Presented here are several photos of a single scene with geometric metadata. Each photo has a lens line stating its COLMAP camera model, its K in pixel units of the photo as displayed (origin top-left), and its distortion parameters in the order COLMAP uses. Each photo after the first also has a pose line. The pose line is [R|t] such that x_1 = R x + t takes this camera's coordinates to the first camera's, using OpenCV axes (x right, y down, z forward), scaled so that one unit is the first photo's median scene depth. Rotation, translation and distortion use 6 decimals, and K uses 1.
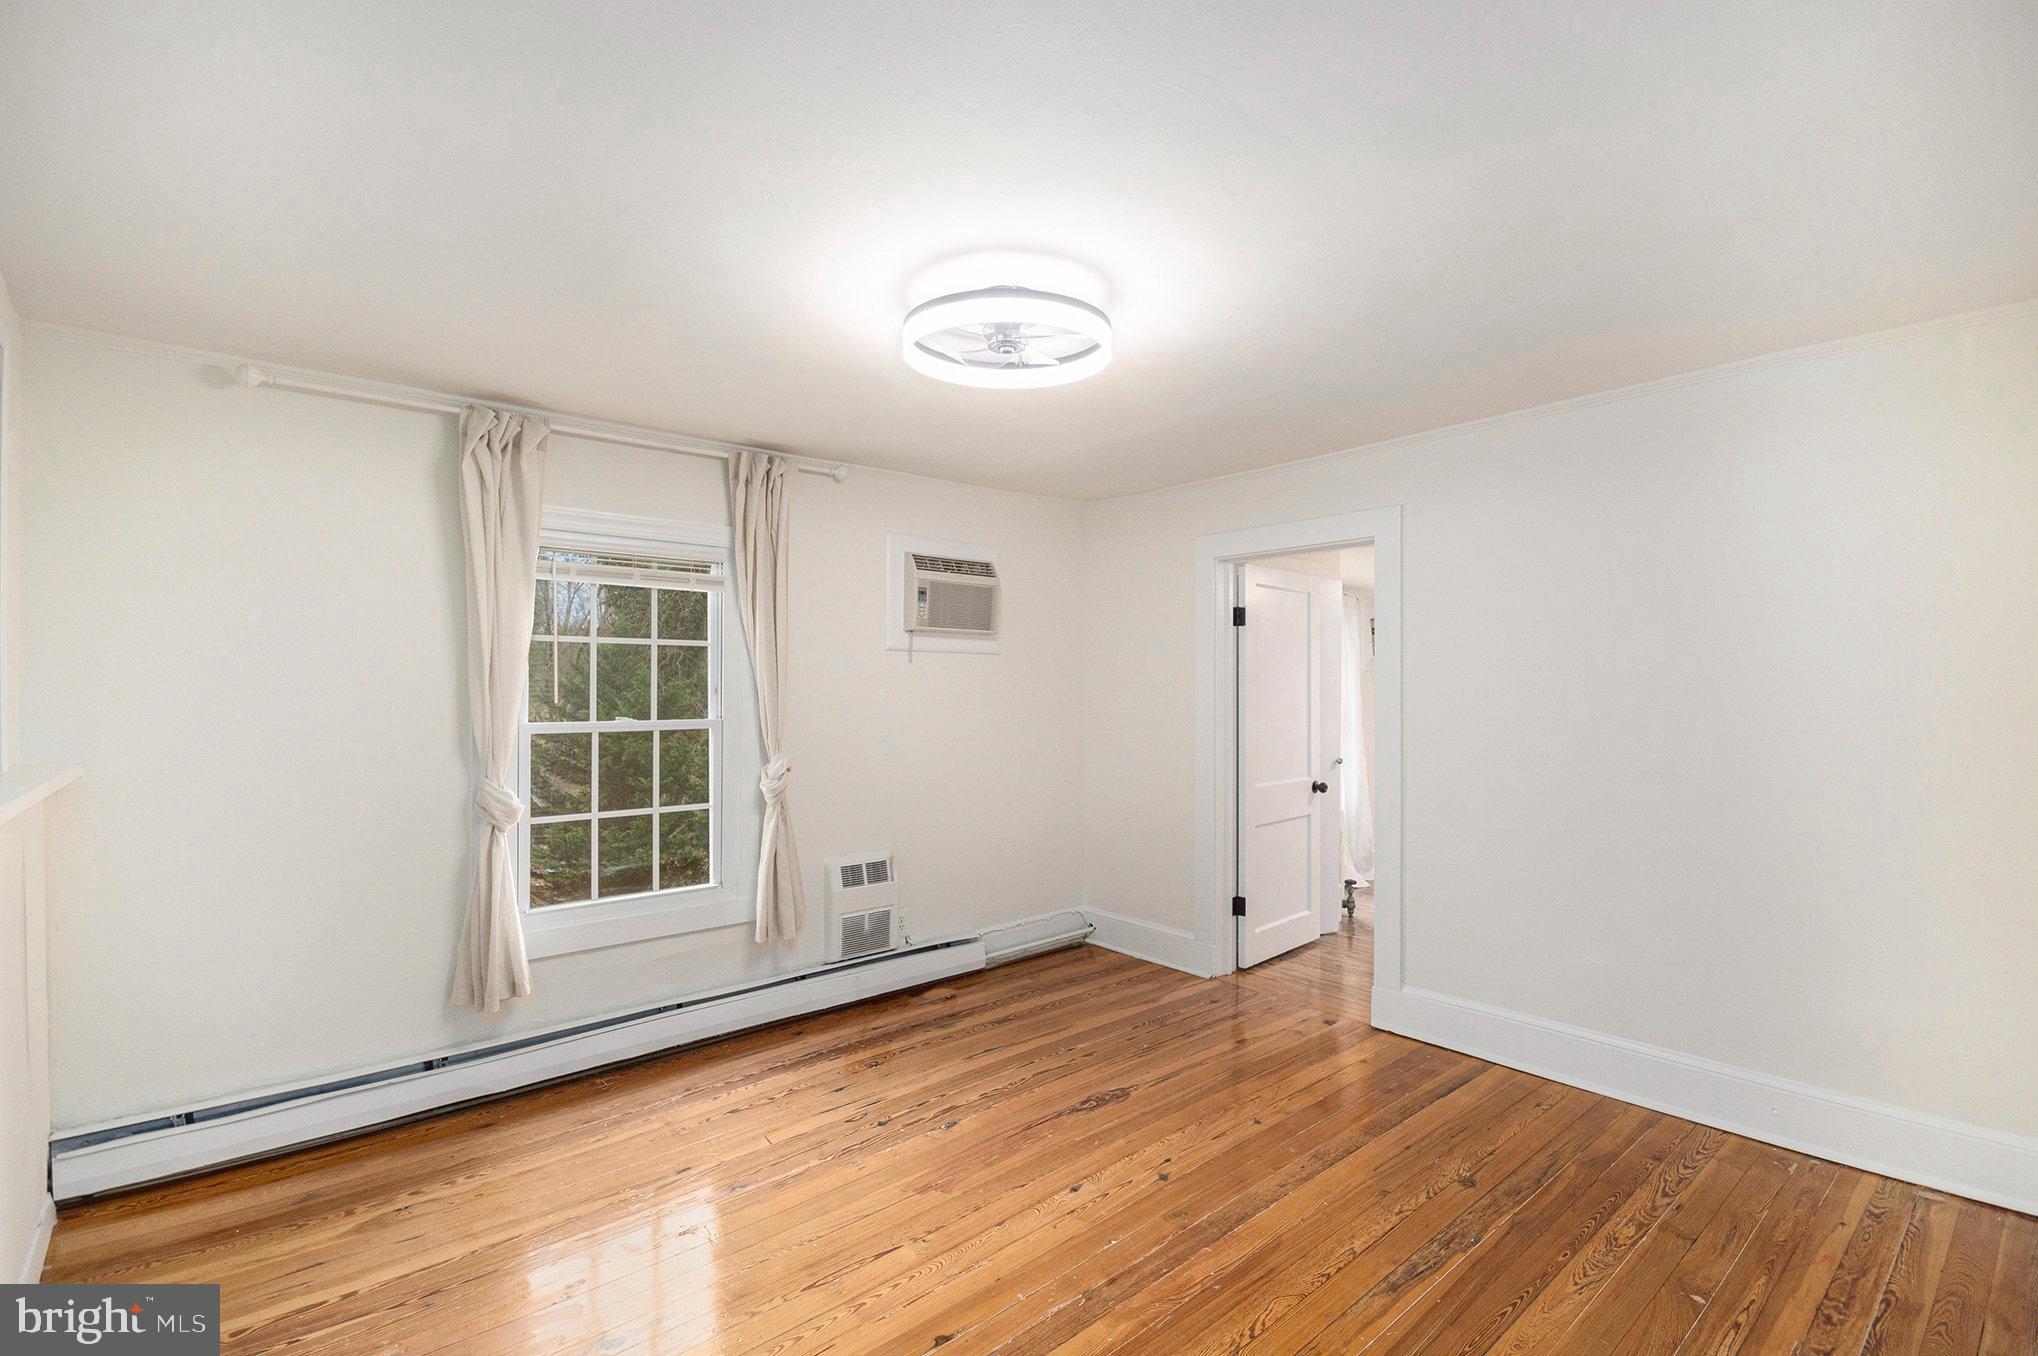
lens RADIAL K [[929.7, 0, 1019.0], [0, 929.7, 678.0], [0, 0, 1]] dist [-0.001997, -0.000589]
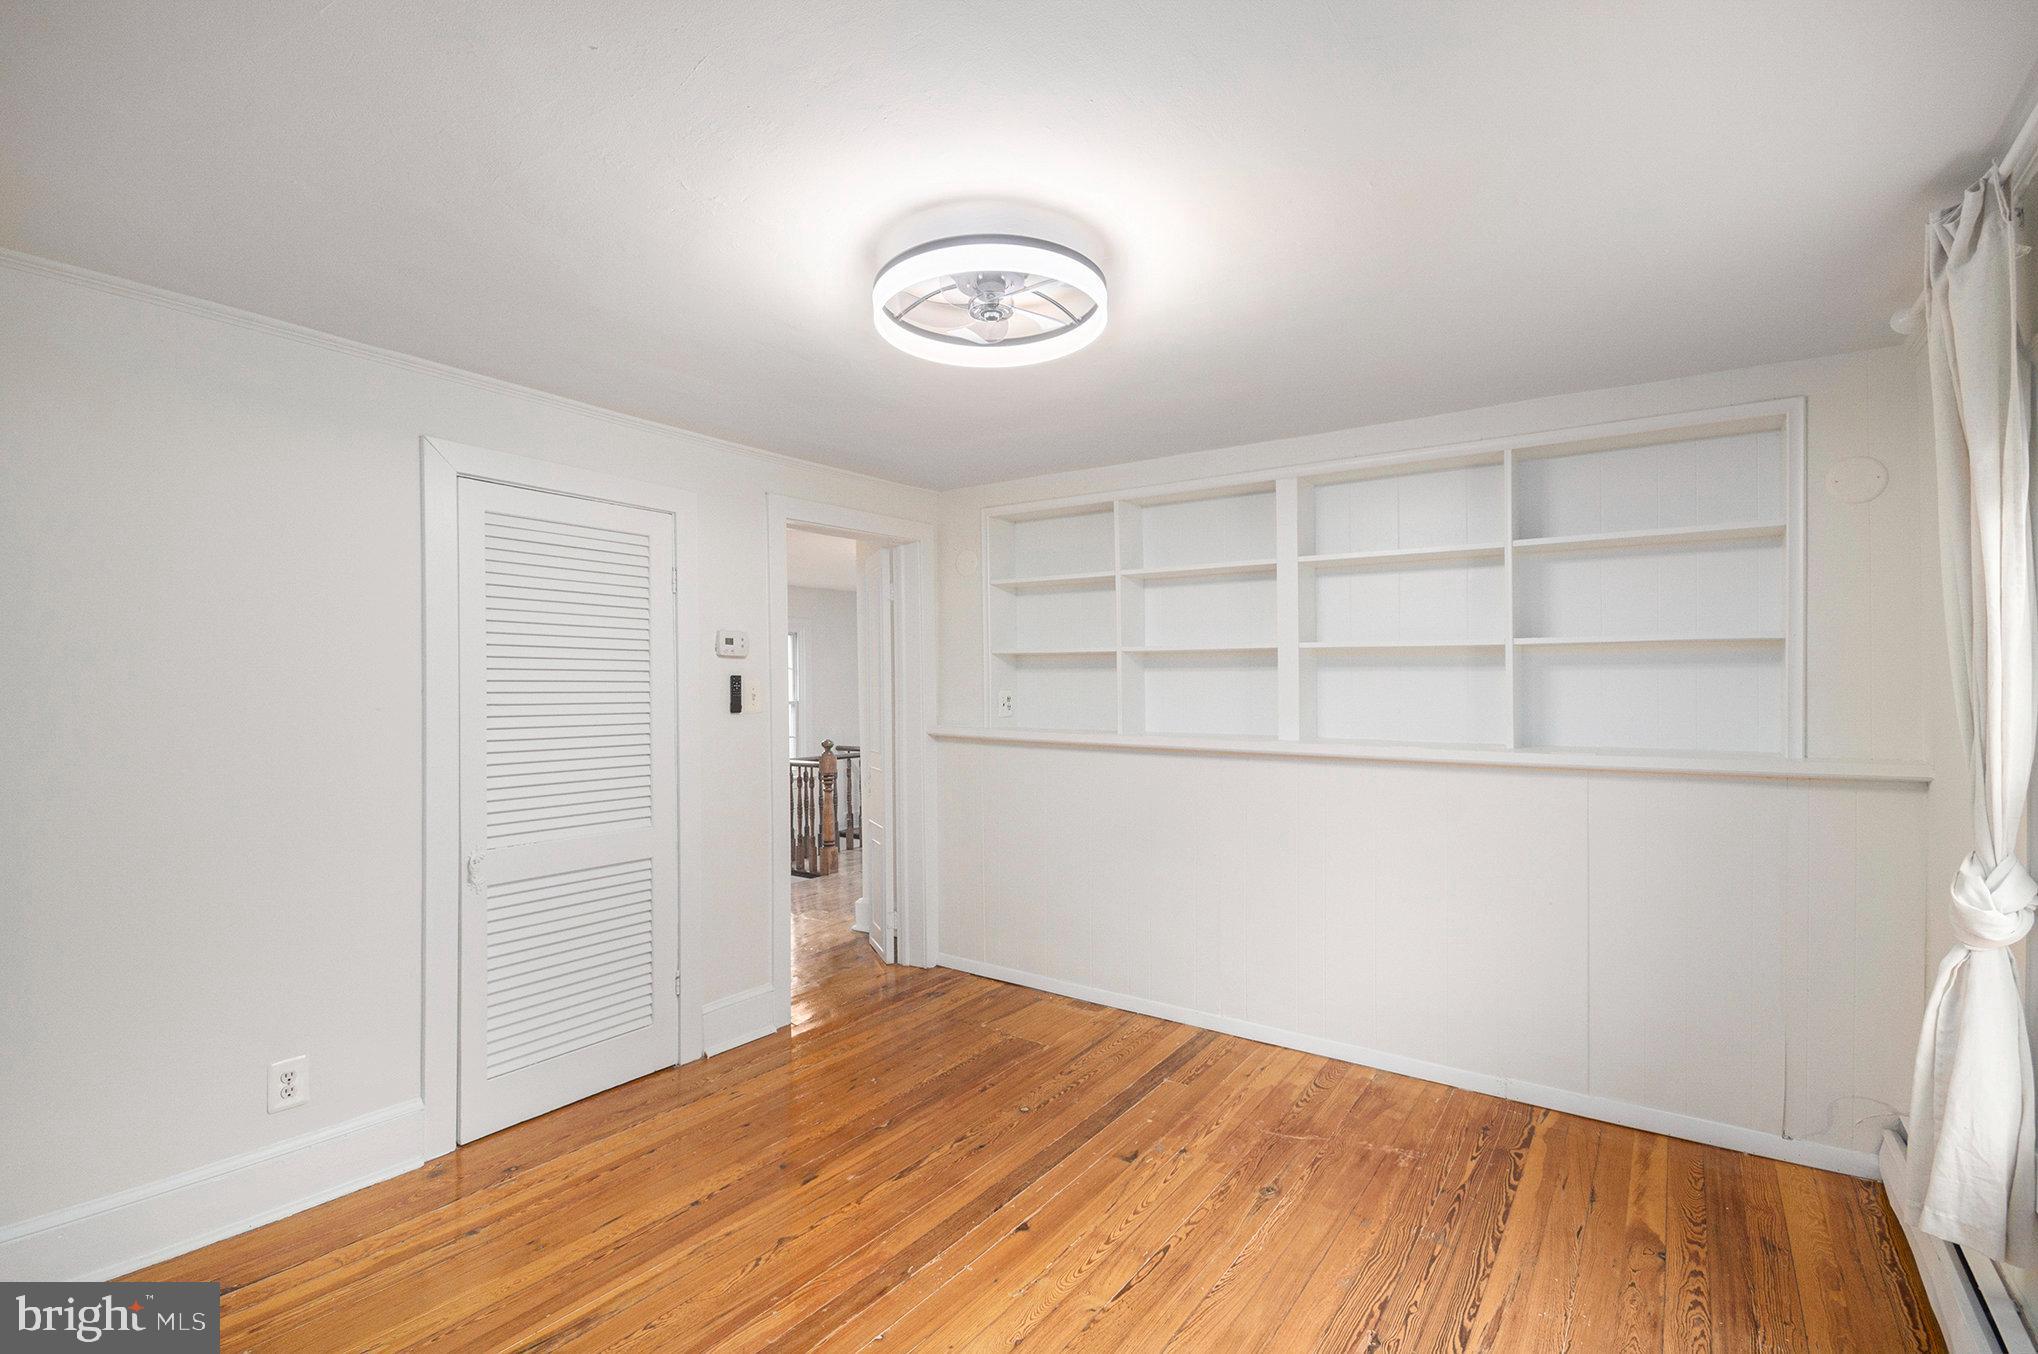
lens RADIAL K [[929.7, 0, 1019.0], [0, 929.7, 677.0], [0, 0, 1]] dist [-0.001997, -0.000589]
pose [[-0.971178, 0.005452, -0.238294, 0.186178], [0.009846, 0.999803, -0.017256, 0.012663], [0.238153, -0.019105, -0.971040, 1.964779]]
